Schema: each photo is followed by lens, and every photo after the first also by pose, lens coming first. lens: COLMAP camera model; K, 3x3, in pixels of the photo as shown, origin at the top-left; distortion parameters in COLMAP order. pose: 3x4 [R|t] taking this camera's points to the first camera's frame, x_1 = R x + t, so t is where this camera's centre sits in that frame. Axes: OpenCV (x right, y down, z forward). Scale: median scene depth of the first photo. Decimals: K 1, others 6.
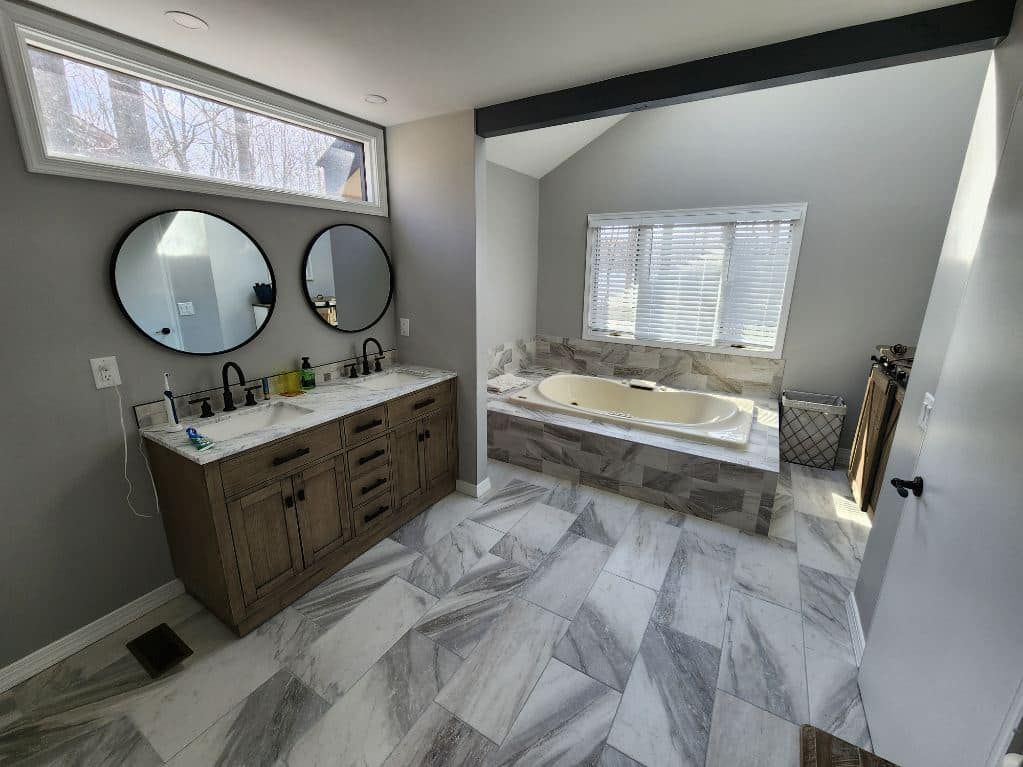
lens RADIAL K [[416.9, 0, 511.5], [0, 416.9, 383.5], [0, 0, 1]] dist [-0.014843, 0.000020]
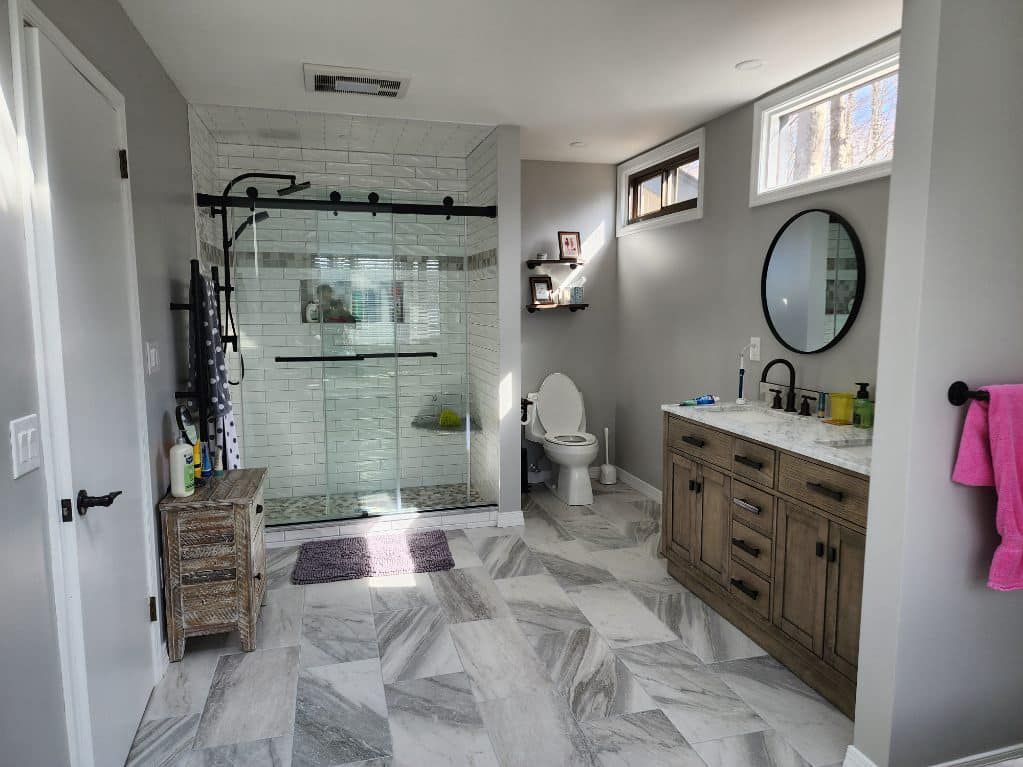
lens RADIAL K [[642.7, 0, 511.5], [0, 642.7, 383.5], [0, 0, 1]] dist [0.000405, 0.000317]
pose [[-0.679245, 0.087243, -0.728708, 0.894863], [-0.207579, 0.929528, 0.304775, -0.337583], [0.703944, 0.358281, -0.613268, 1.532623]]
